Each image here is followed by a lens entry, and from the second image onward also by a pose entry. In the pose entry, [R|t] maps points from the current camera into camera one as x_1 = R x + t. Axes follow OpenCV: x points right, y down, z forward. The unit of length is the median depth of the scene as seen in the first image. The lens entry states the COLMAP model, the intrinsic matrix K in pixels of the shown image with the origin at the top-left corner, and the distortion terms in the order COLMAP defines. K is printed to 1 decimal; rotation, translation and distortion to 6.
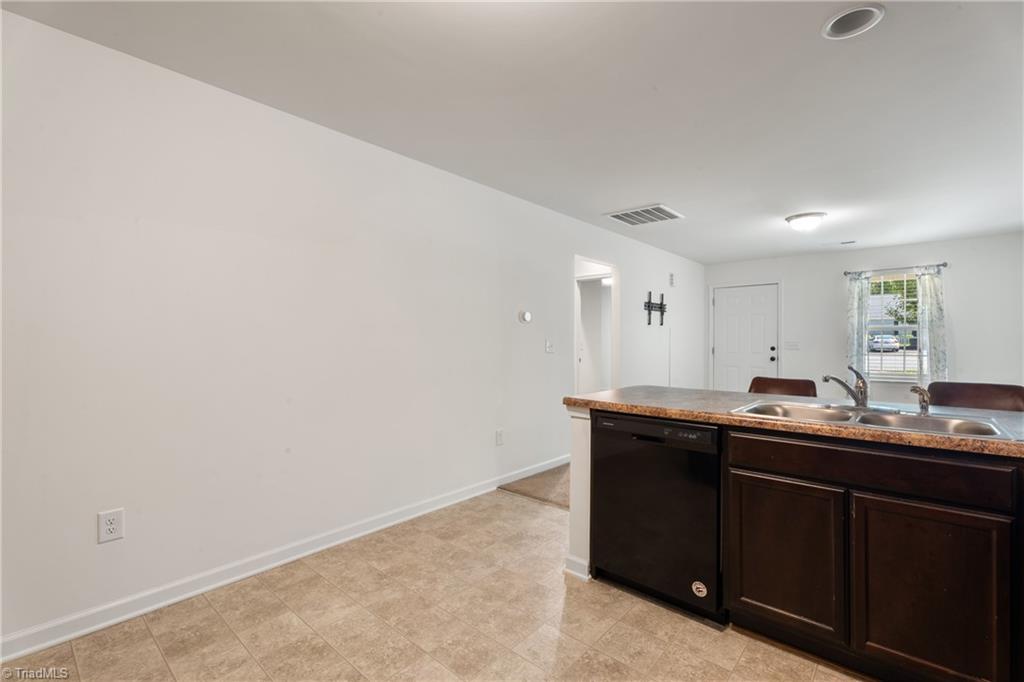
lens RADIAL K [[454.0, 0, 506.6], [0, 454.0, 343.4], [0, 0, 1]] dist [0.002651, -0.001506]
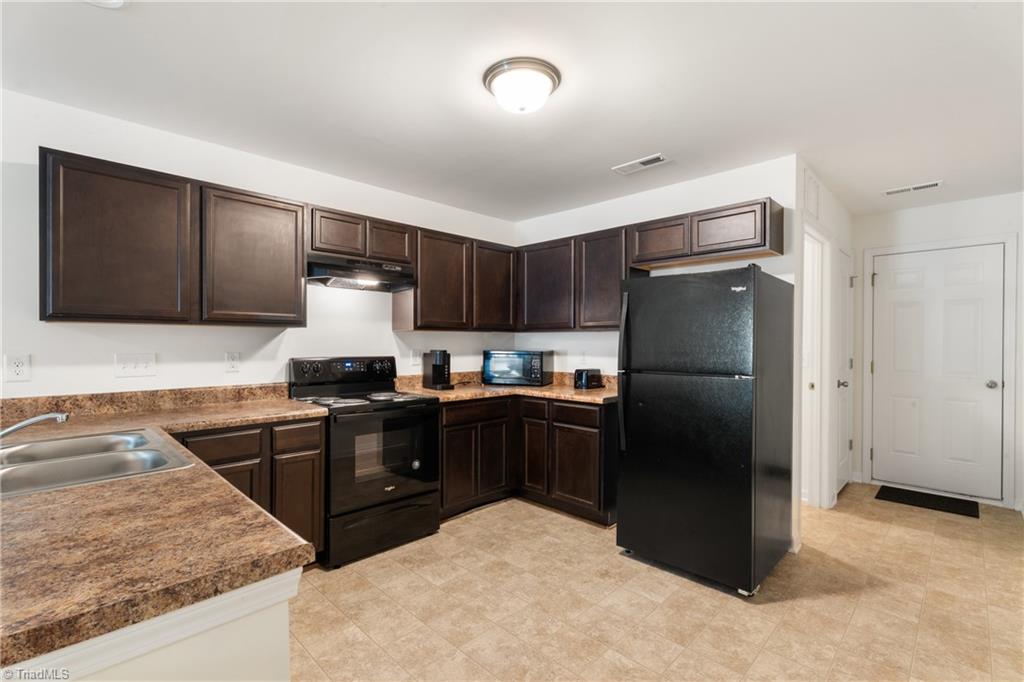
lens RADIAL K [[454.0, 0, 511.5], [0, 454.0, 341.6], [0, 0, 1]] dist [0.002651, -0.001506]
pose [[-0.998931, 0.004451, 0.046013, -0.044069], [0.004450, 0.999990, -0.000144, -0.013281], [-0.046013, 0.000061, -0.998941, 0.558996]]
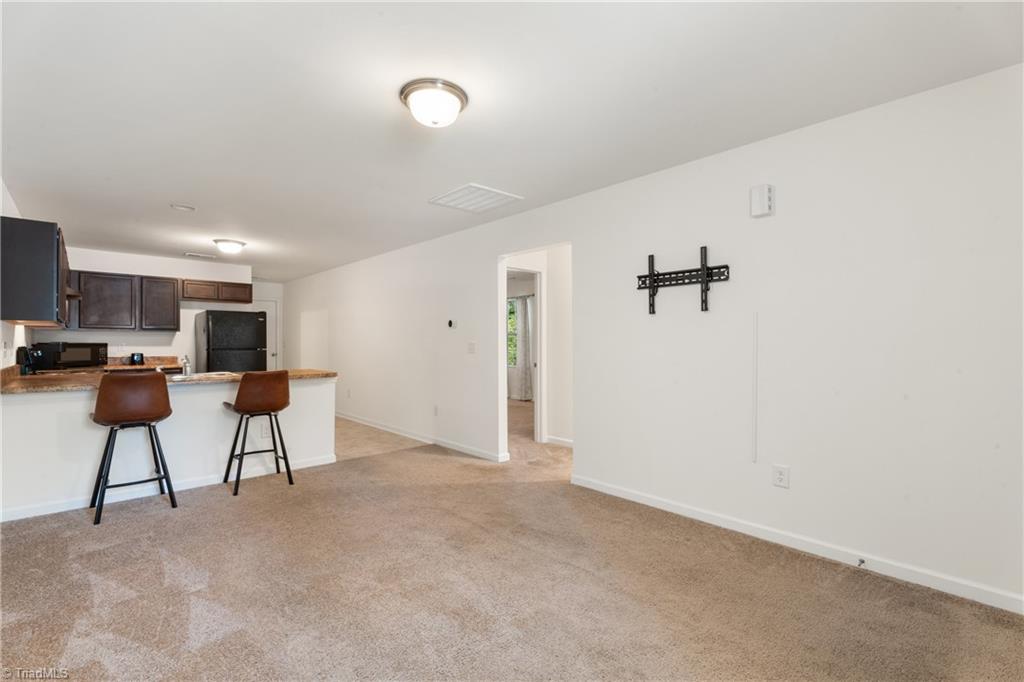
lens RADIAL K [[454.0, 0, 508.6], [0, 454.0, 341.4], [0, 0, 1]] dist [0.002651, -0.001506]
pose [[-0.090190, 0.005218, -0.995911, 0.948242], [-0.001824, 0.999984, 0.005404, -0.010007], [0.995923, 0.002304, -0.090179, 0.926461]]
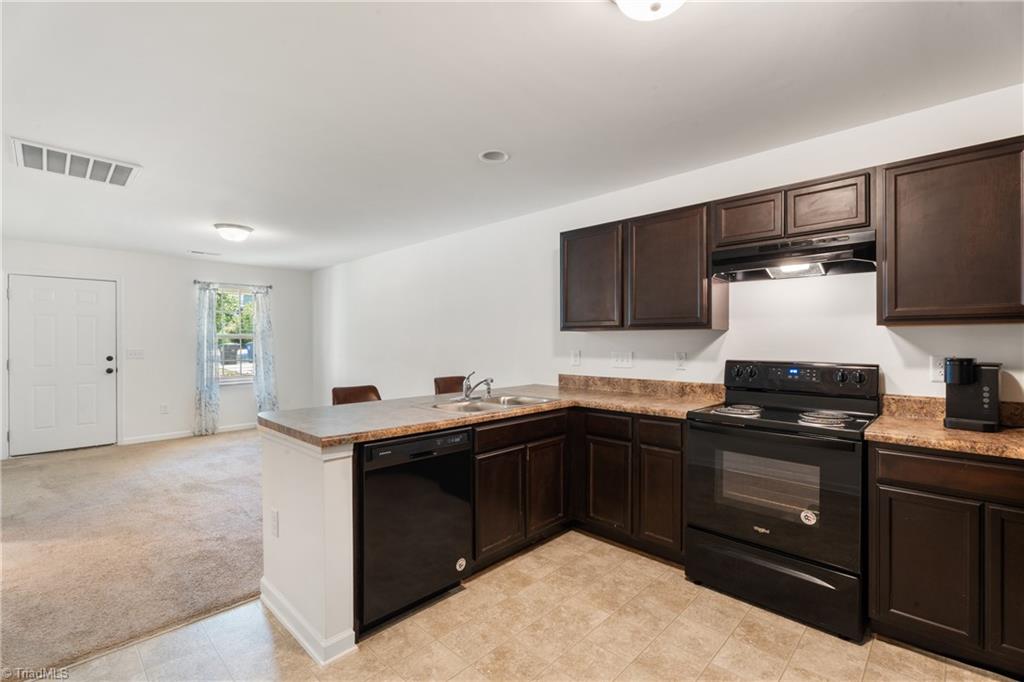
lens RADIAL K [[454.0, 0, 513.9], [0, 454.0, 341.8], [0, 0, 1]] dist [0.002651, -0.001506]
pose [[0.033063, -0.001219, 0.999453, -0.271785], [0.007171, 0.999974, 0.000982, -0.017847], [-0.999428, 0.007134, 0.033071, 0.285396]]
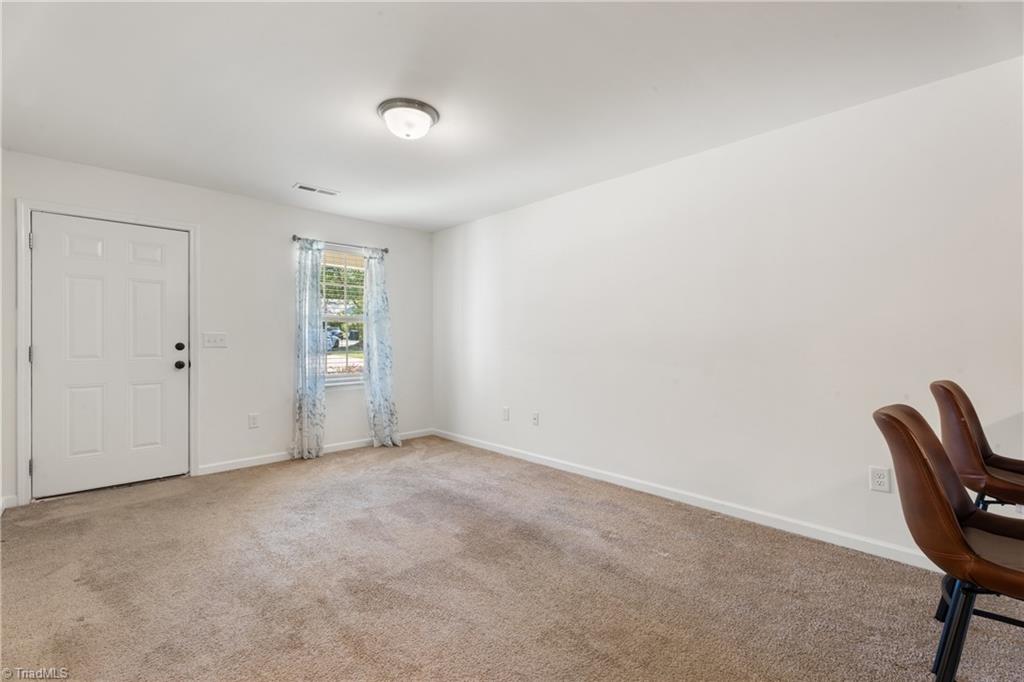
lens RADIAL K [[454.0, 0, 513.3], [0, 454.0, 339.9], [0, 0, 1]] dist [0.002651, -0.001506]
pose [[0.075196, 0.000705, 0.997168, 0.077735], [0.002986, 0.999995, -0.000933, 0.006343], [-0.997164, 0.003048, 0.075194, 0.678015]]
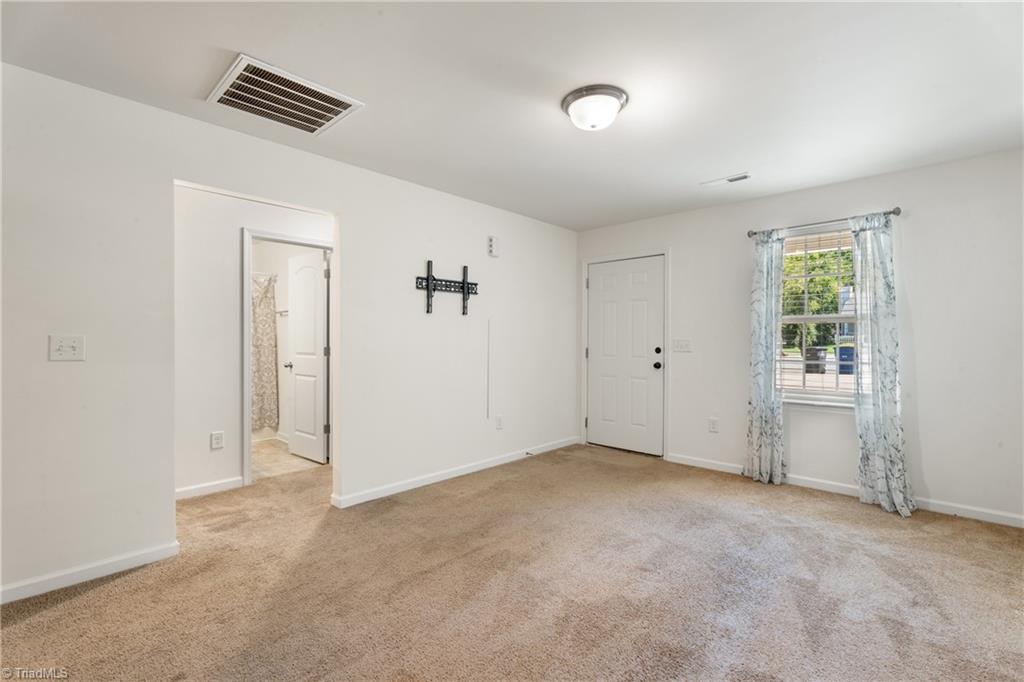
lens RADIAL K [[454.0, 0, 510.7], [0, 454.0, 340.7], [0, 0, 1]] dist [0.002651, -0.001506]
pose [[0.999597, 0.002455, -0.028286, 0.474208], [-0.002516, 0.999995, -0.002093, -0.001360], [0.028280, 0.002163, 0.999598, 0.389325]]
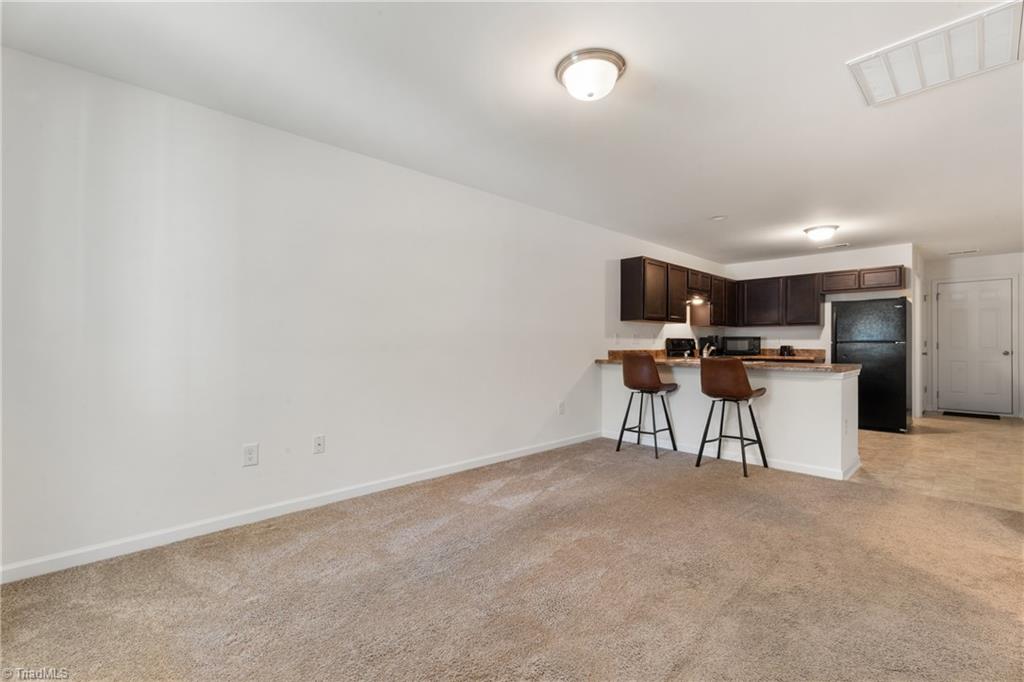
lens RADIAL K [[454.0, 0, 505.2], [0, 454.0, 340.2], [0, 0, 1]] dist [0.002651, -0.001506]
pose [[-0.996703, 0.005900, 0.080919, 0.573367], [0.005612, 0.999977, -0.003779, 0.013353], [-0.080940, -0.003313, -0.996713, 1.237905]]
